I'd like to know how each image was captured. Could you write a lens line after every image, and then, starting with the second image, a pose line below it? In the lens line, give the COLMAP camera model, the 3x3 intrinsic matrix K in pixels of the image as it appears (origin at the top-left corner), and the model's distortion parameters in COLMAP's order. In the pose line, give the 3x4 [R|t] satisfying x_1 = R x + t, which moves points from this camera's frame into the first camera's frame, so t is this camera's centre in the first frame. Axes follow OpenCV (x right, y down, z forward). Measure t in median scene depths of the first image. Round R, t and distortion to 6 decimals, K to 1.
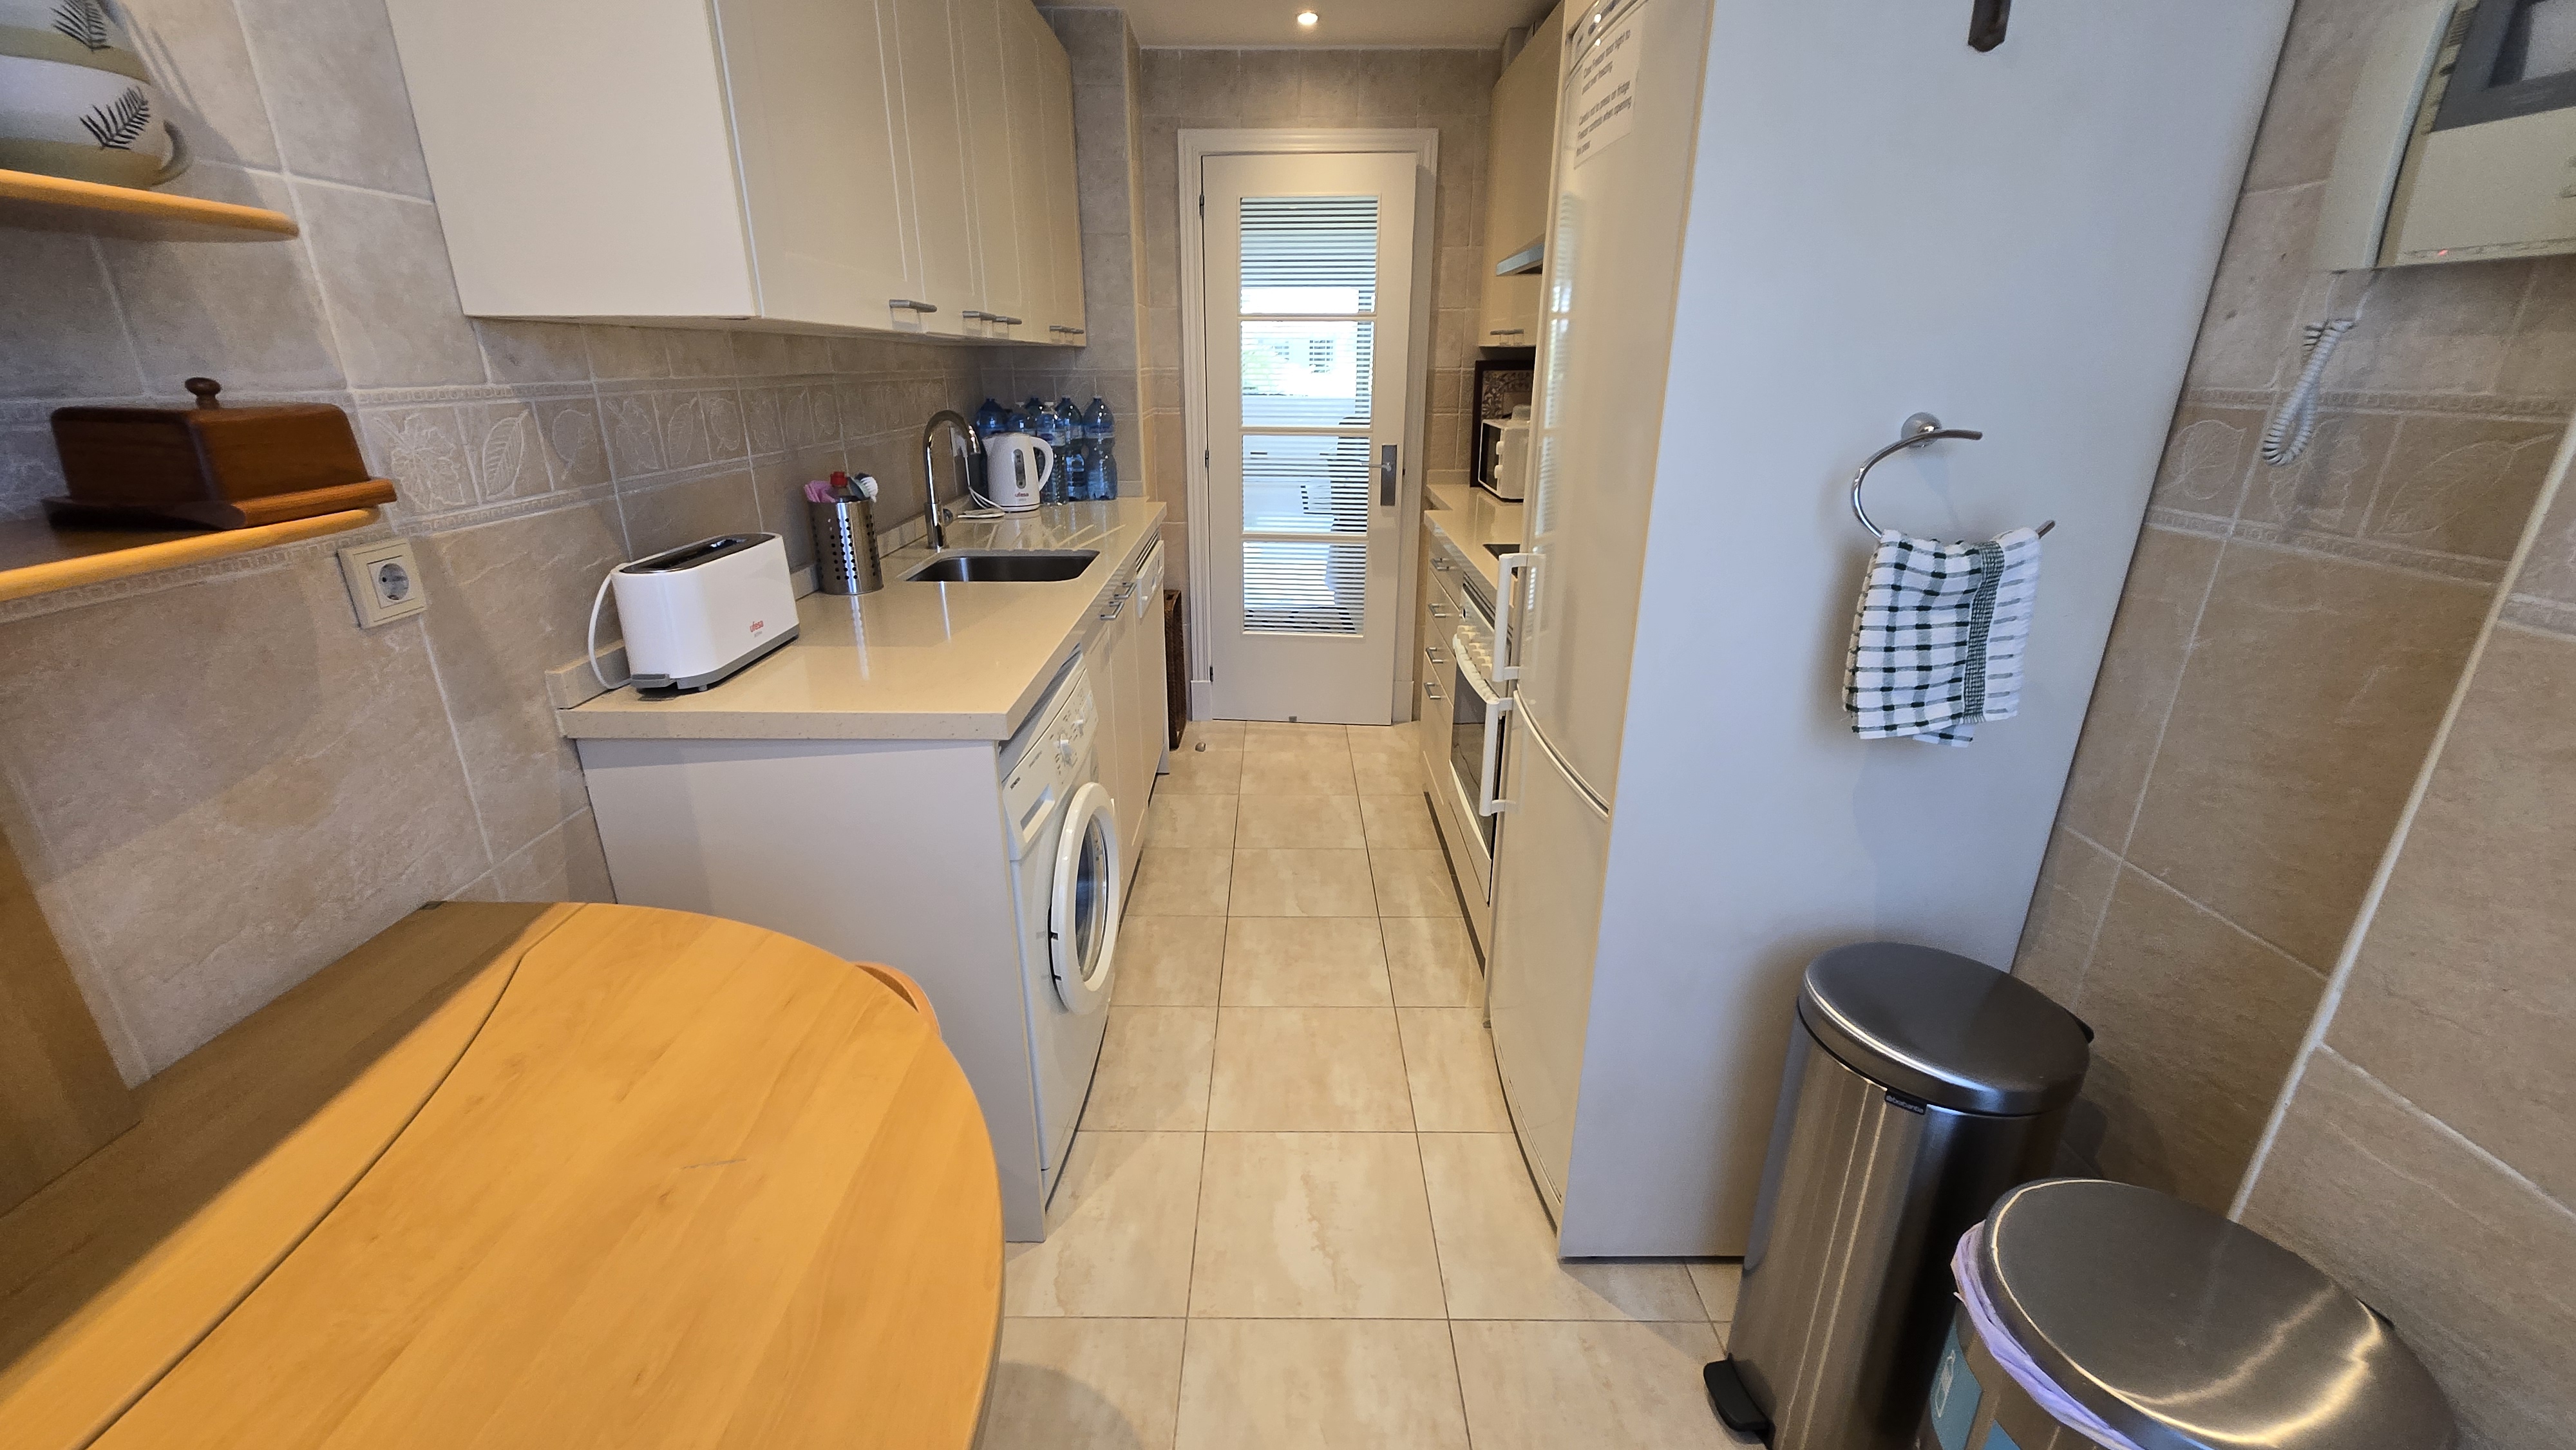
lens RADIAL K [[1008.7, 0, 1280.9], [0, 1008.7, 724.8], [0, 0, 1]] dist [-0.002607, -0.000156]
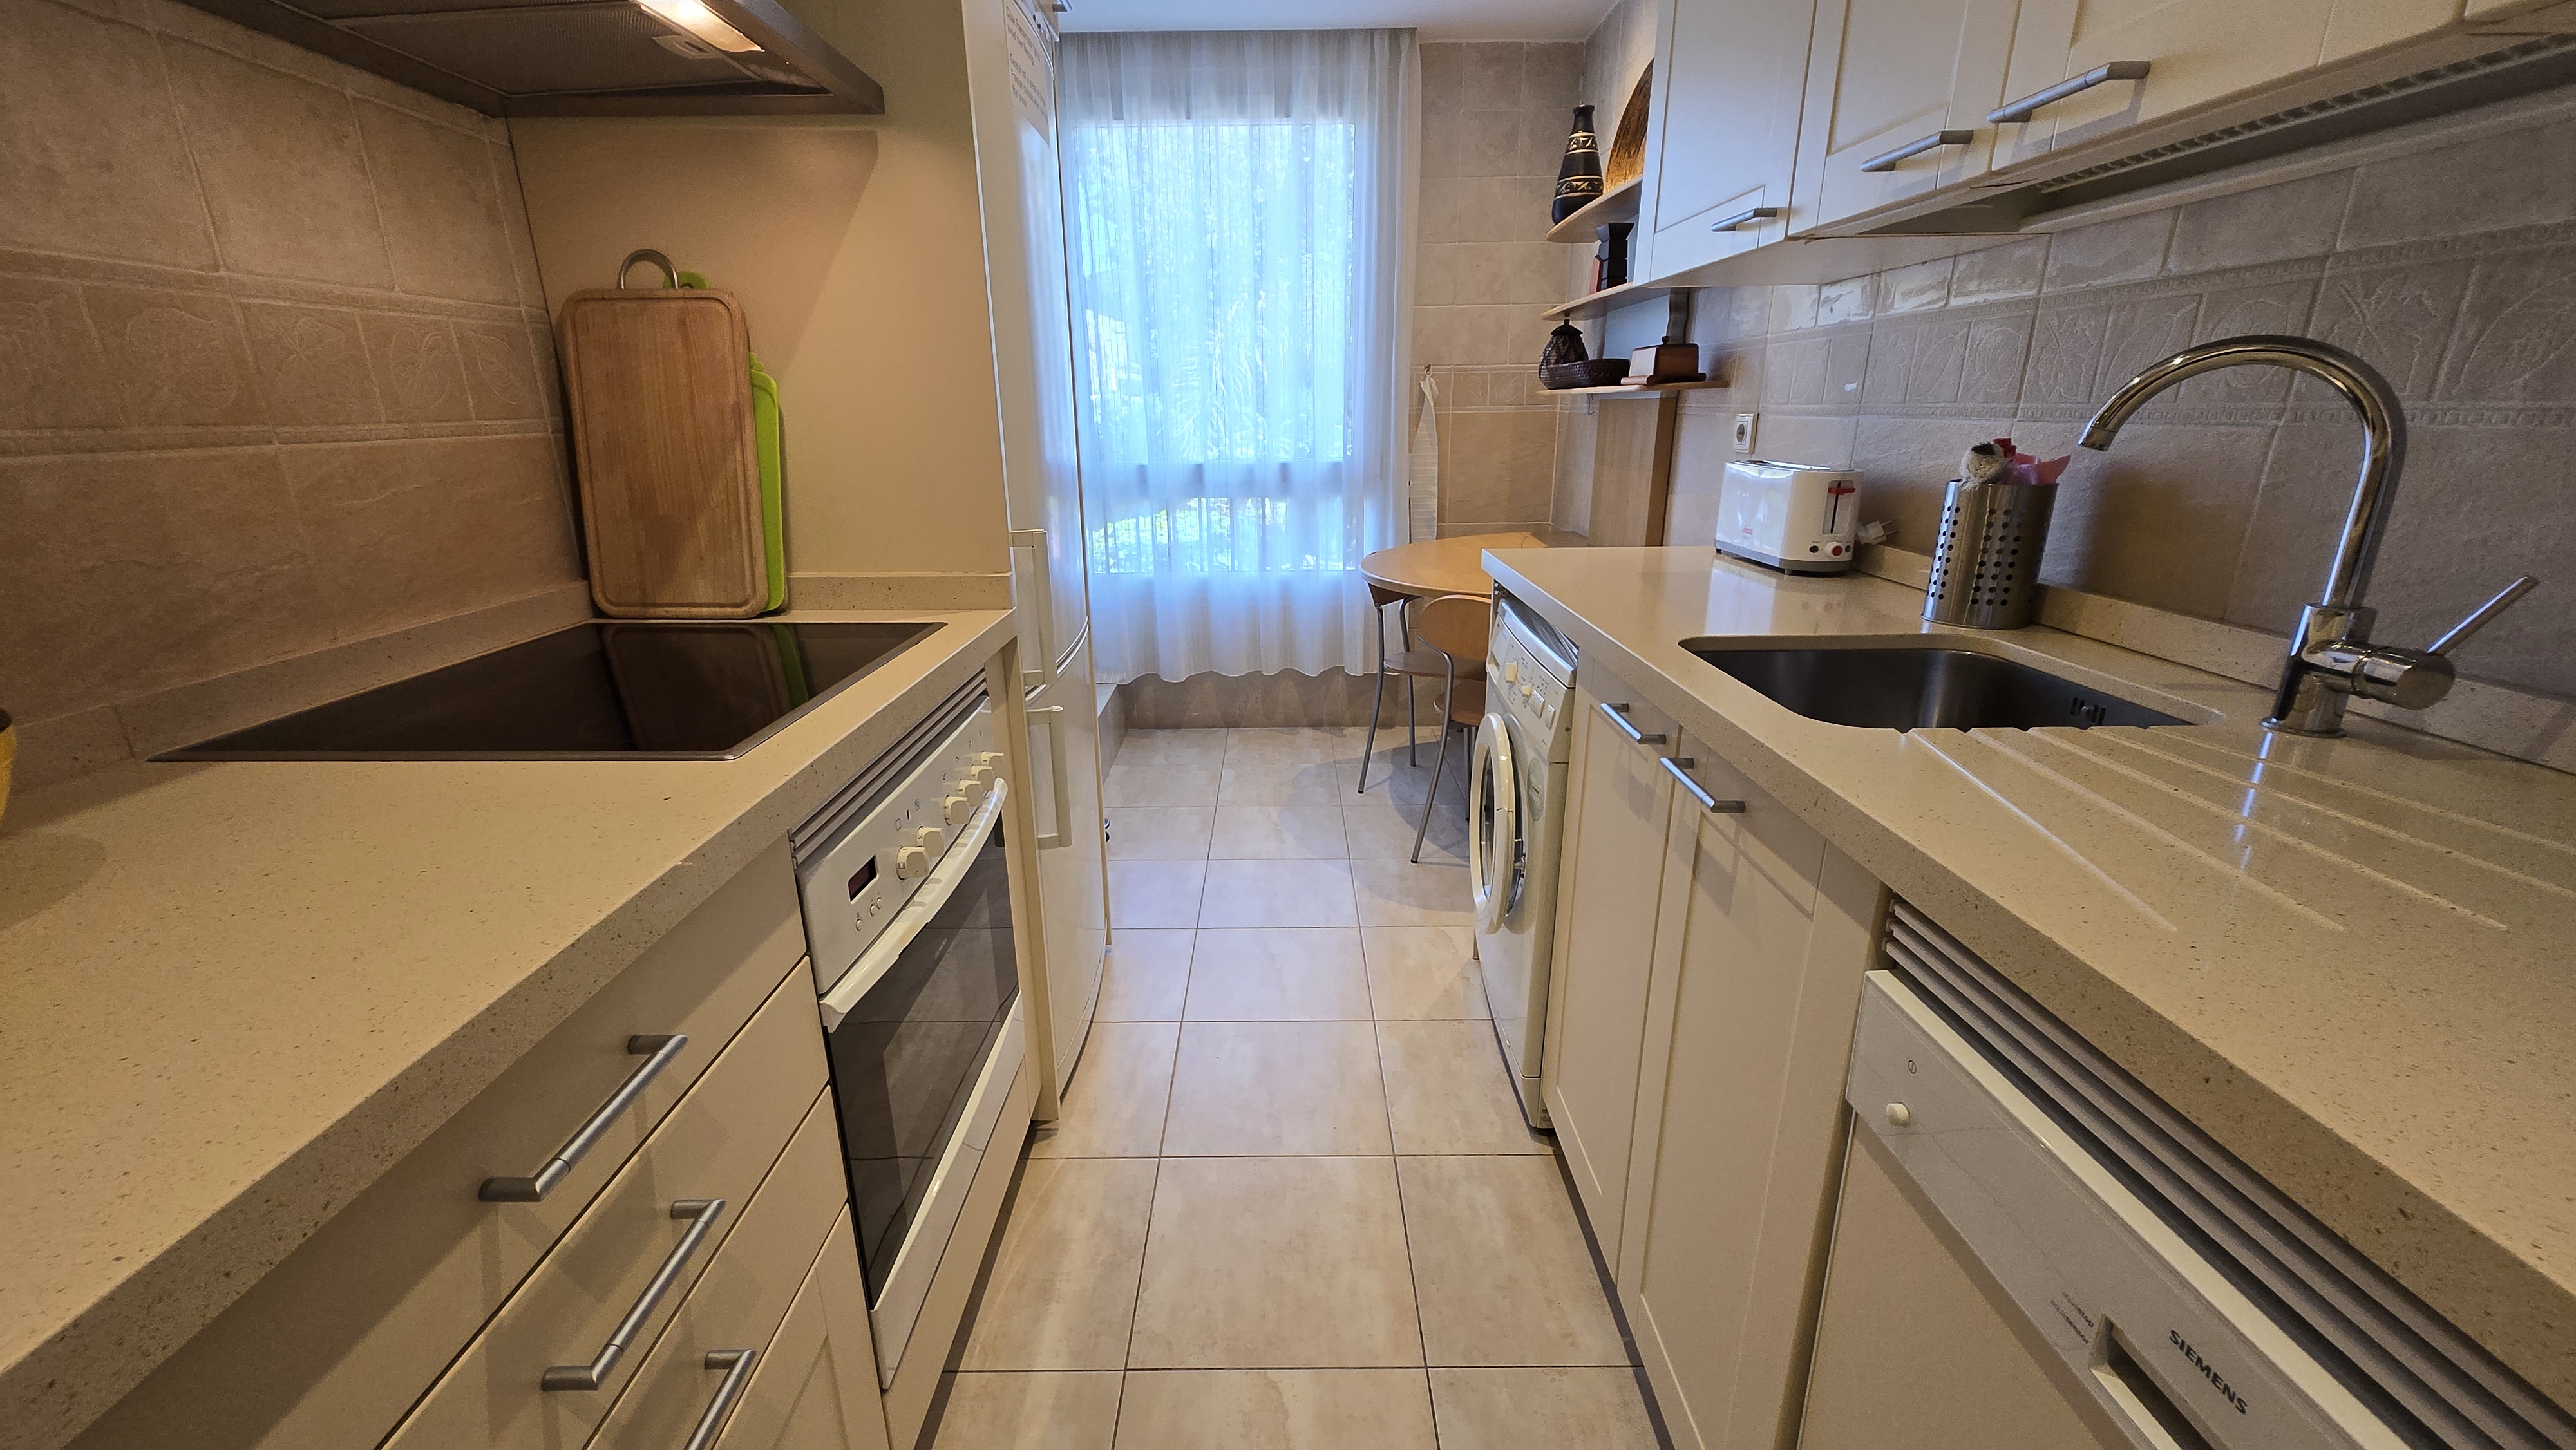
lens RADIAL K [[1008.7, 0, 1283.8], [0, 1008.7, 723.2], [0, 0, 1]] dist [-0.002607, -0.000156]
pose [[-0.999925, 0.012245, 0.000734, 0.014557], [0.010207, 0.797328, 0.603460, -0.410045], [0.006804, 0.603422, -0.797393, 1.331227]]
